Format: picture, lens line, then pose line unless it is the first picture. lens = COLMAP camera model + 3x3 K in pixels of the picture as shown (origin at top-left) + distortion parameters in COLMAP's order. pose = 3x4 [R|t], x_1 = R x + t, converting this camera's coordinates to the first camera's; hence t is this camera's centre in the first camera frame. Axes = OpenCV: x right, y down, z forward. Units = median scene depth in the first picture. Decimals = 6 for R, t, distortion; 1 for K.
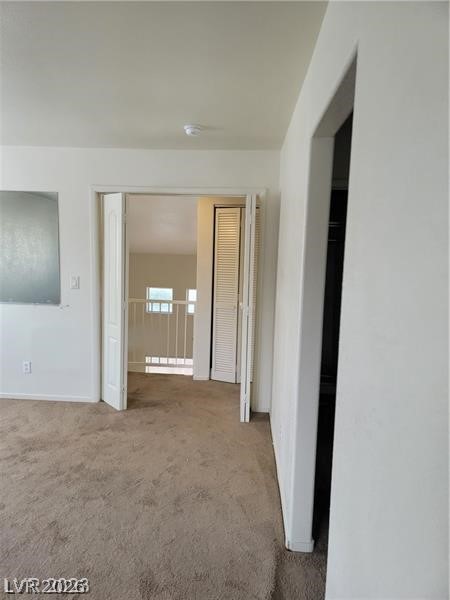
lens RADIAL K [[417.0, 0, 222.7], [0, 417.0, 295.5], [0, 0, 1]] dist [0.078736, -0.057046]
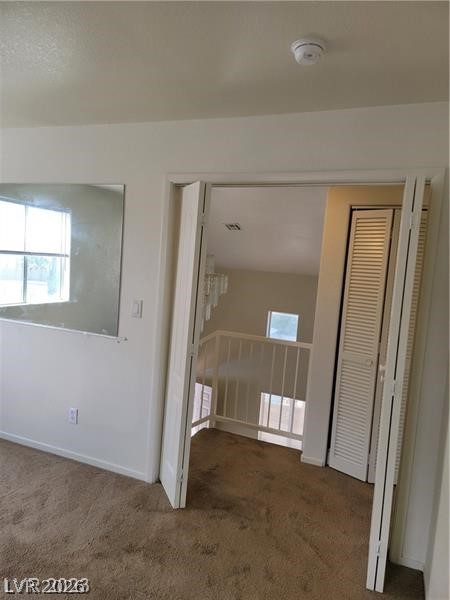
lens RADIAL K [[417.0, 0, 222.7], [0, 417.0, 295.5], [0, 0, 1]] dist [0.078736, -0.057046]
pose [[0.942037, 0.069763, -0.328176, 0.021348], [-0.083272, 0.996154, -0.027274, -0.045882], [0.325011, 0.053021, 0.944223, 0.365324]]
